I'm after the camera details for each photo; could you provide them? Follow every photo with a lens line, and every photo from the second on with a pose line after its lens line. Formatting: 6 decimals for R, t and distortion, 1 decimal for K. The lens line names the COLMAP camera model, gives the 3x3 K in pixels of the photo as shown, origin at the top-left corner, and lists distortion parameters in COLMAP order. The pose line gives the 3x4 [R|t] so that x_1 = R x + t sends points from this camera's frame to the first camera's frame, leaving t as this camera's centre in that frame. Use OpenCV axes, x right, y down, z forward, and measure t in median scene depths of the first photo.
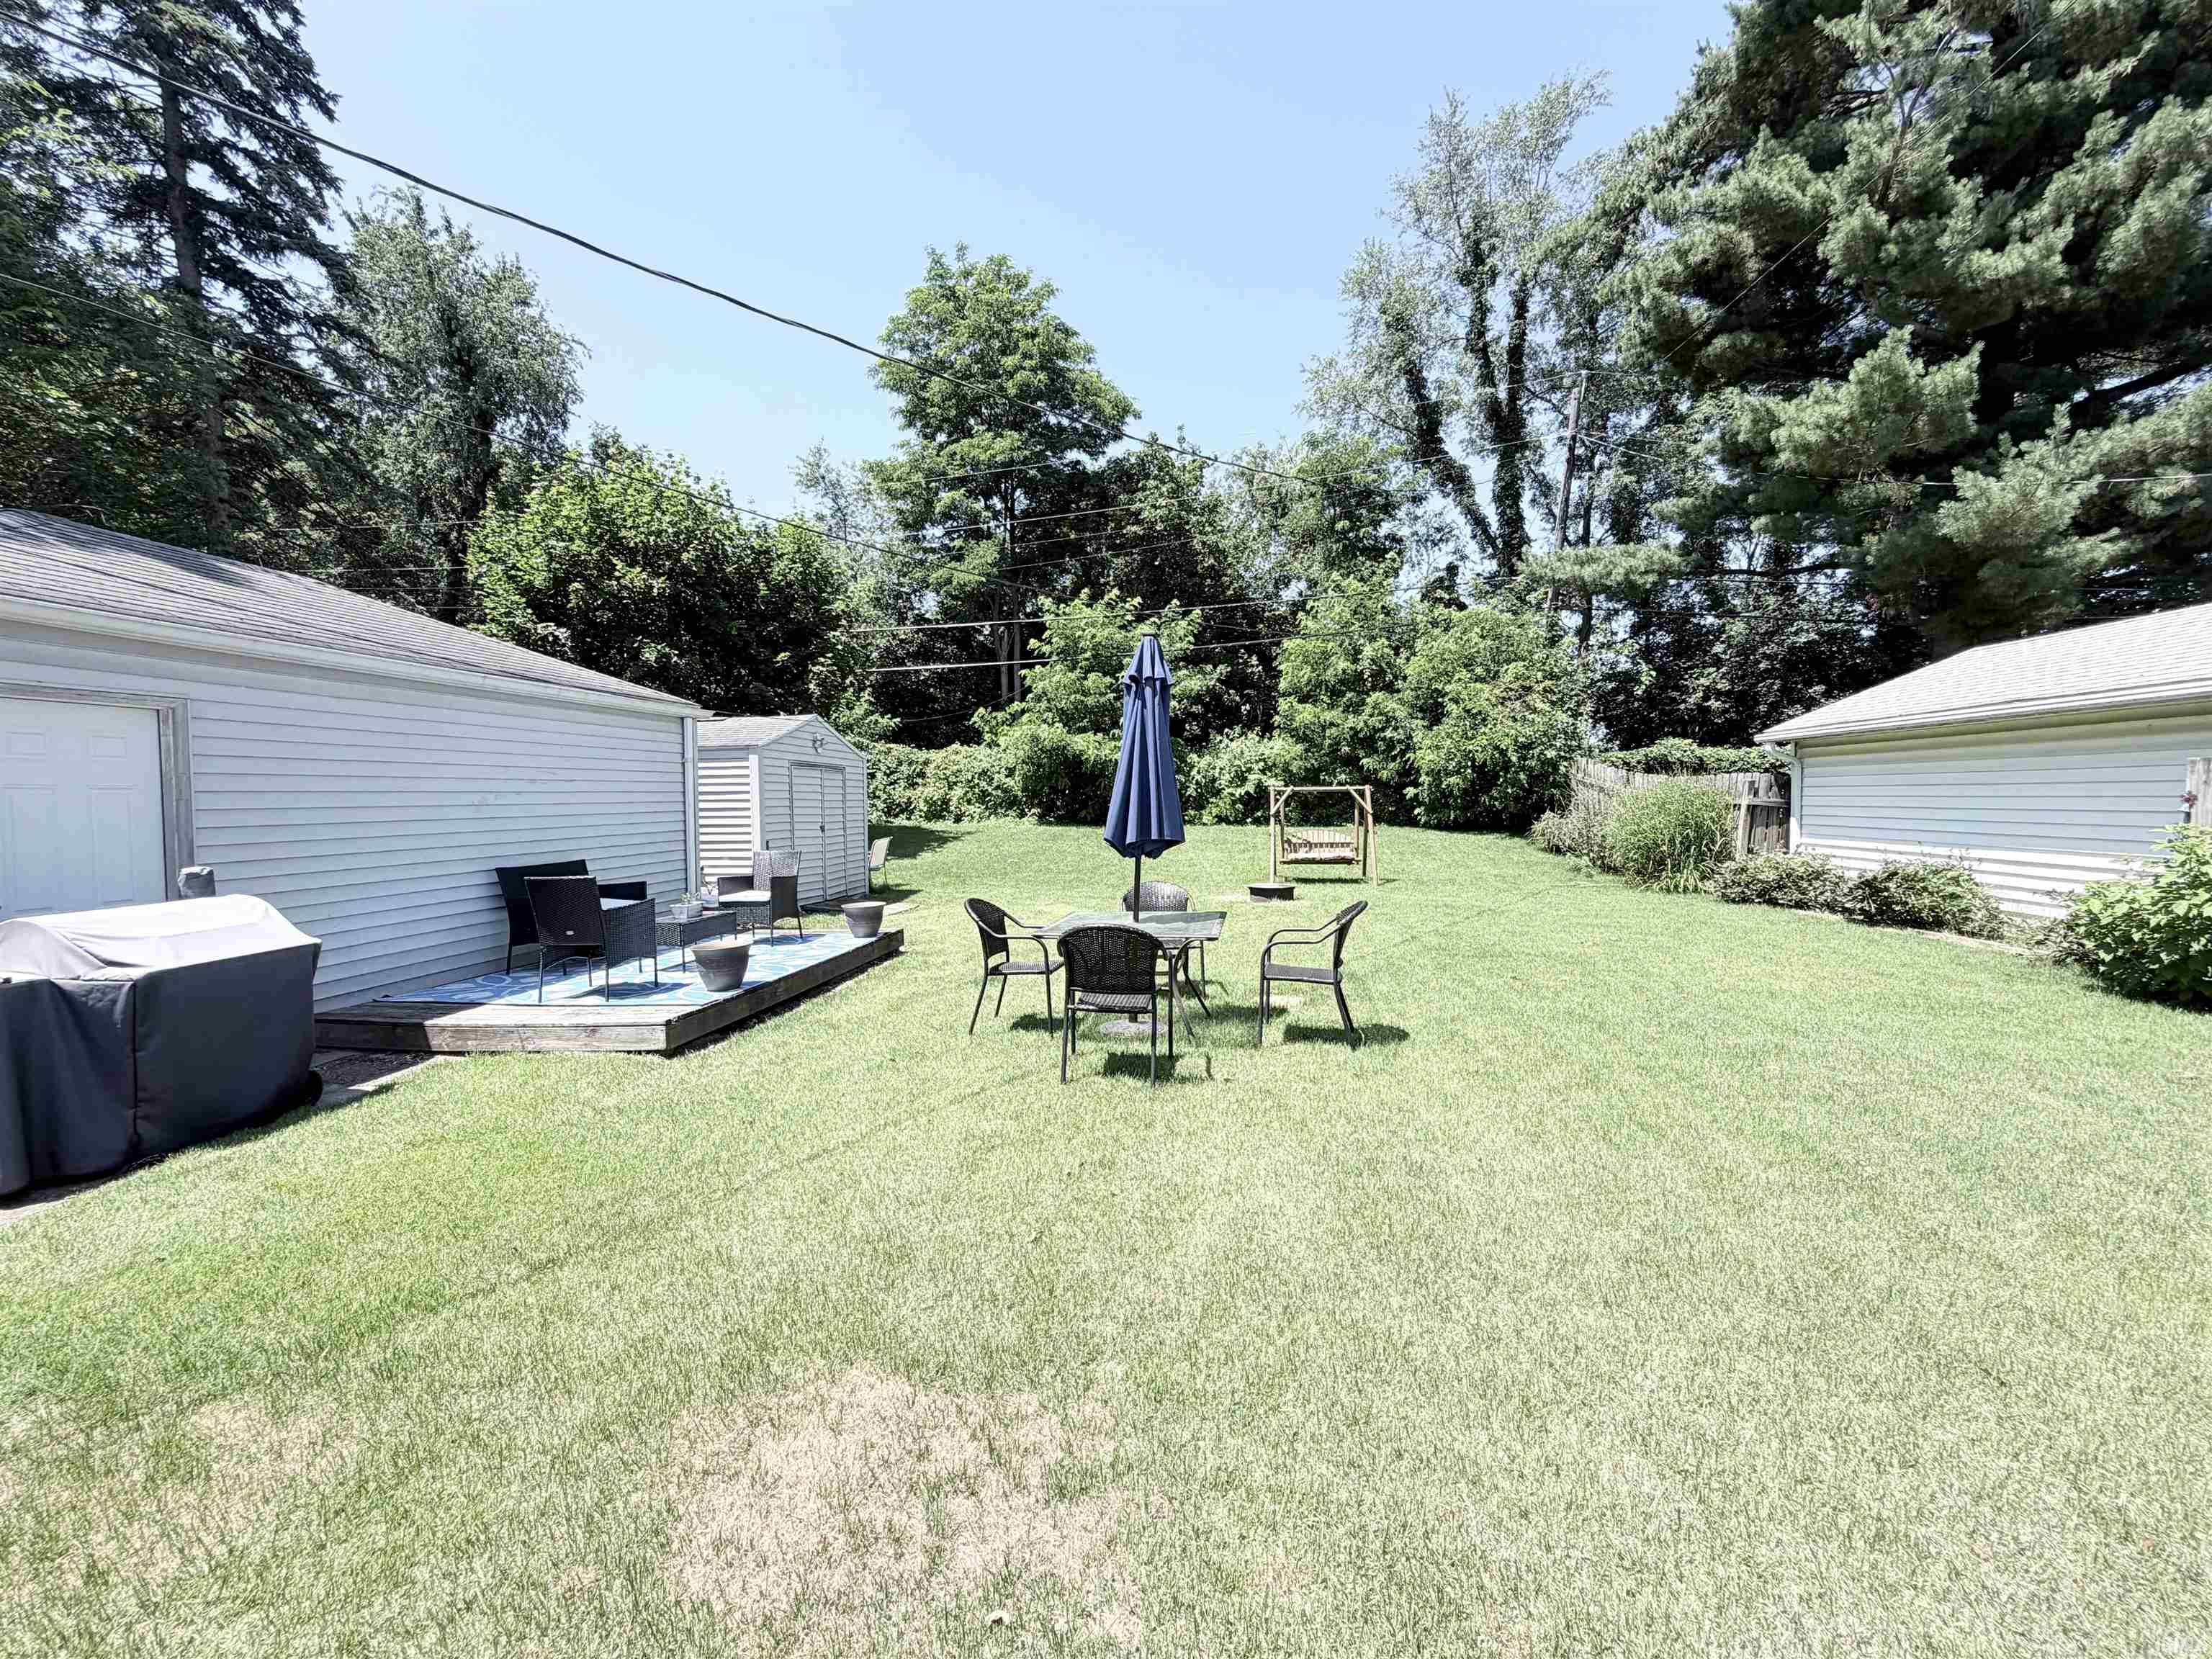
lens RADIAL K [[882.3, 0, 1098.4], [0, 882.3, 828.7], [0, 0, 1]] dist [0.000793, -0.000055]
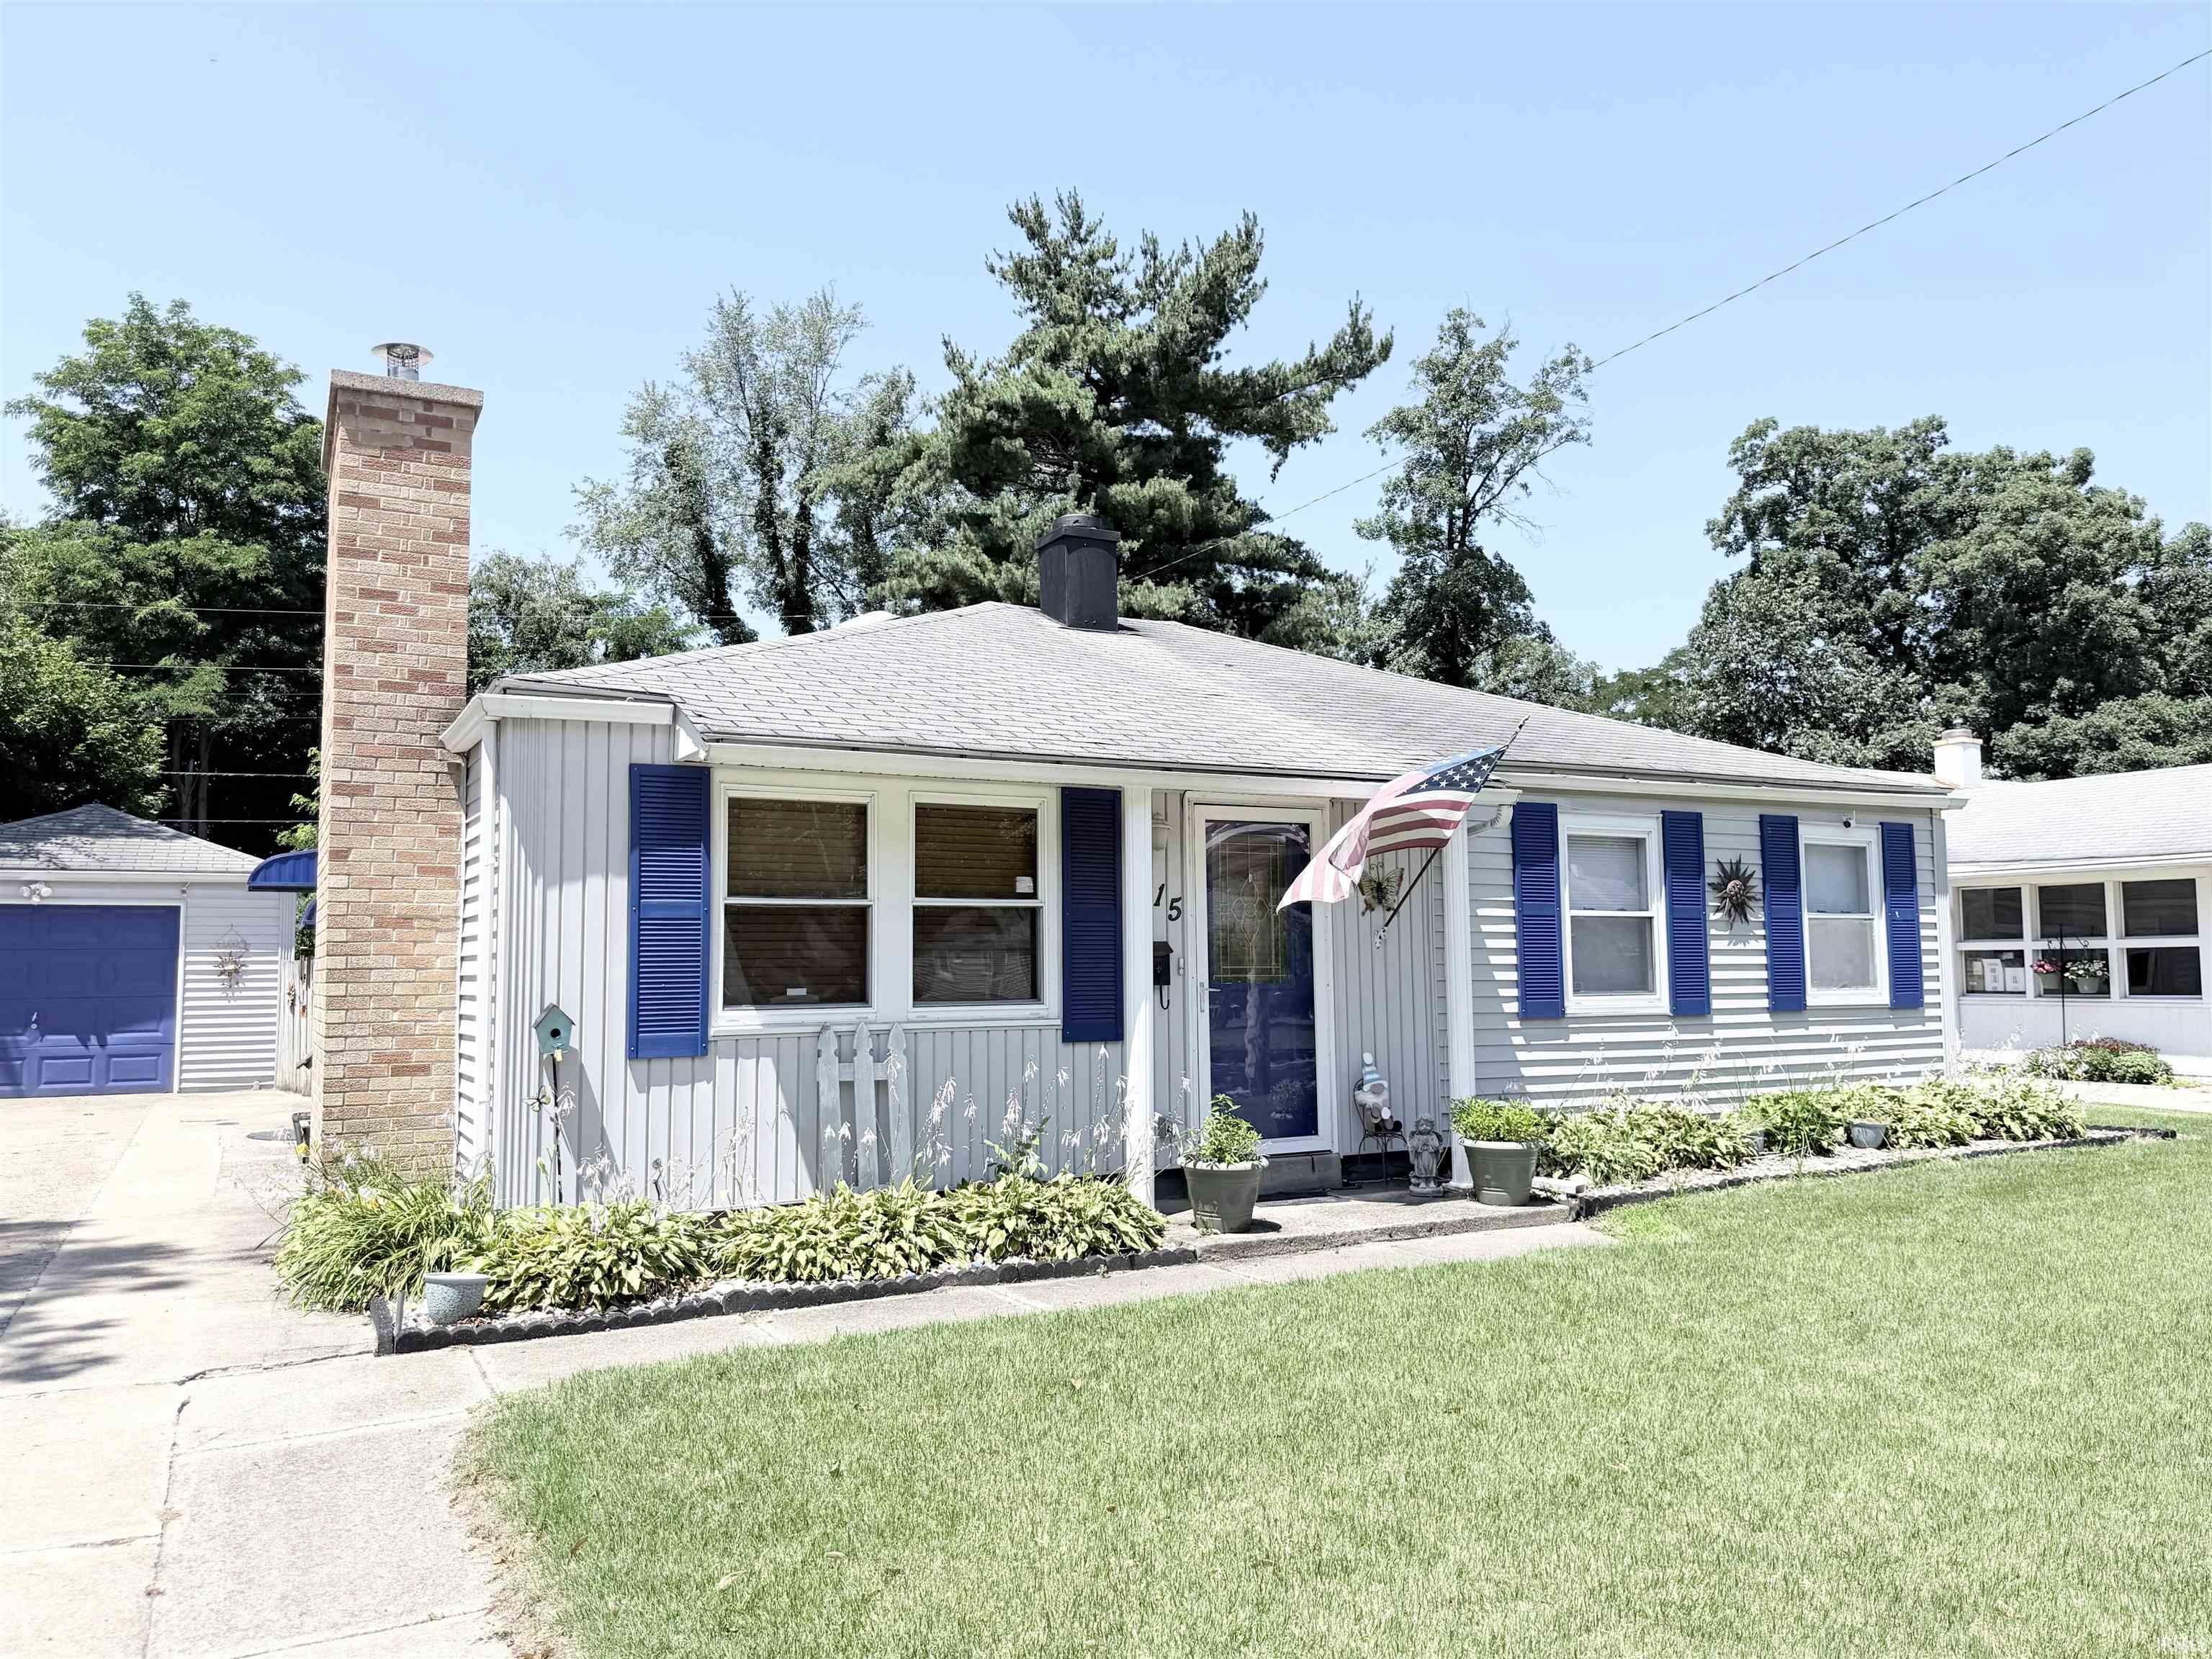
lens RADIAL K [[1546.1, 0, 1104.2], [0, 1546.1, 836.8], [0, 0, 1]] dist [0.117667, -0.177137]
pose [[0.796950, 0.050333, 0.601944, -0.373958], [0.031218, 0.991758, -0.124260, 0.045237], [-0.603238, 0.117821, 0.788811, -0.702403]]
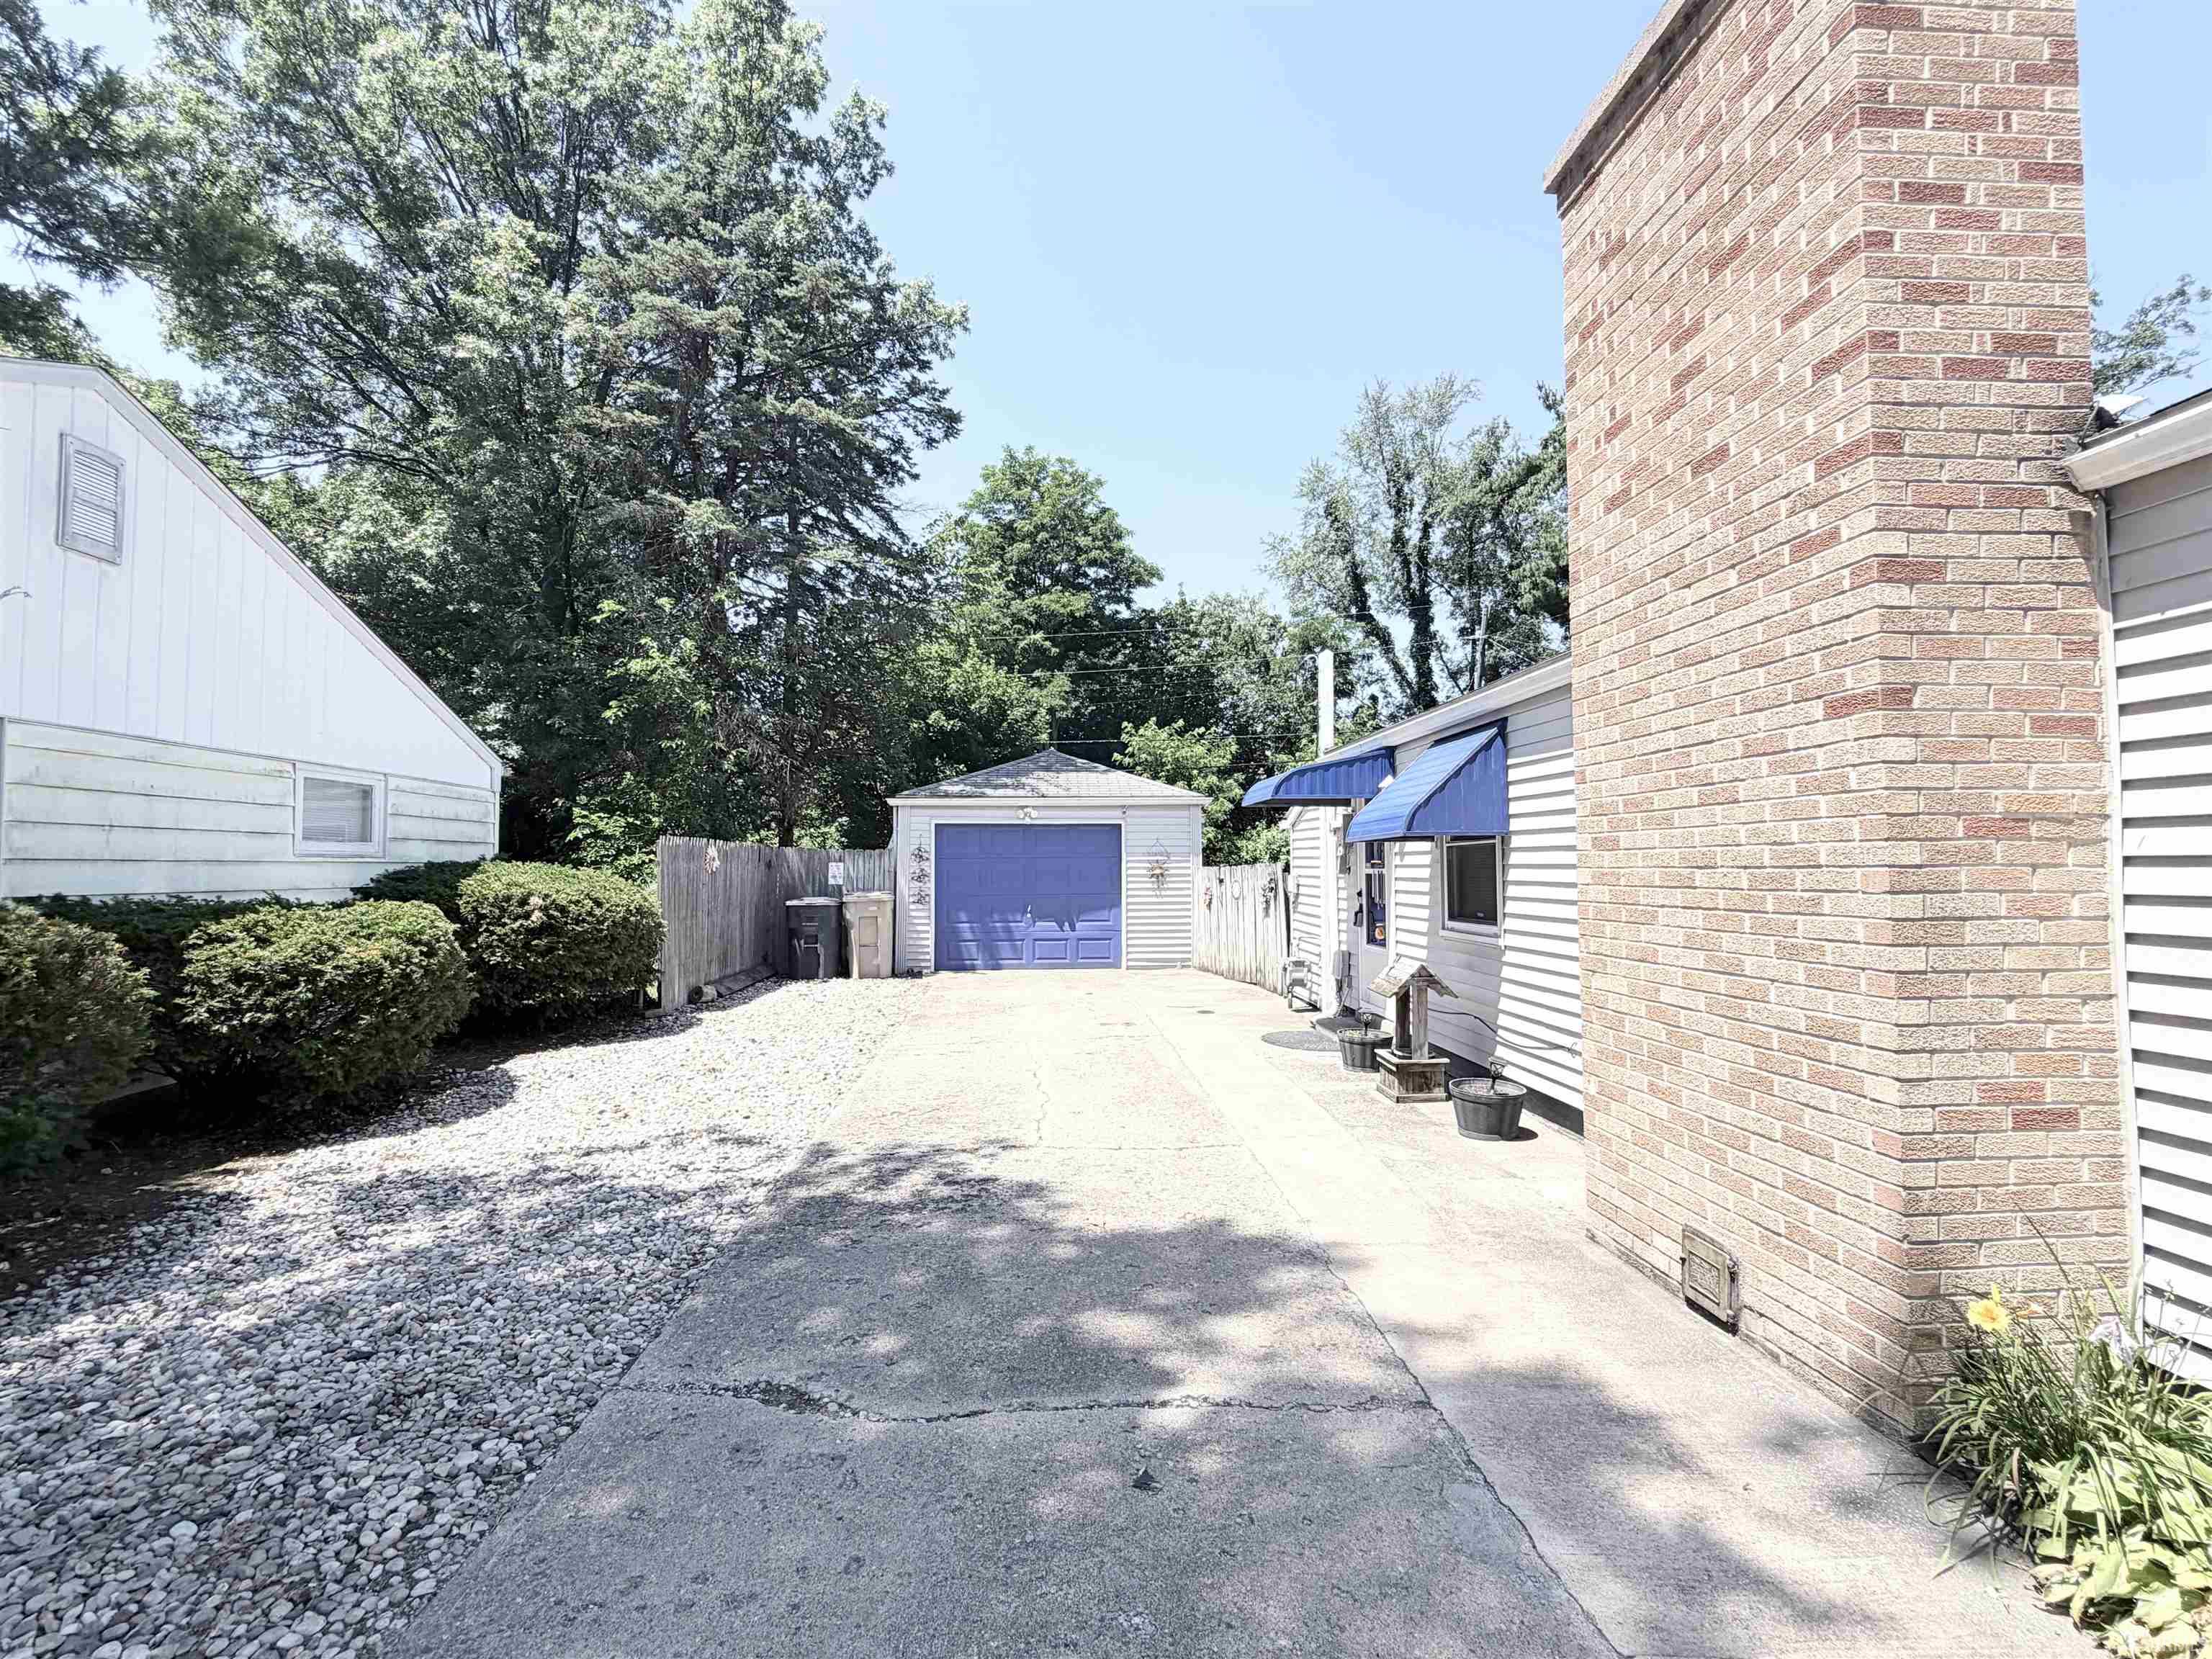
lens RADIAL K [[976.3, 0, 1106.0], [0, 976.3, 829.5], [0, 0, 1]] dist [-0.001261, 0.000060]
pose [[0.975803, 0.011304, 0.218361, -0.410847], [0.007481, 0.996352, -0.085009, 0.024753], [-0.218525, 0.084586, 0.972158, -0.416442]]
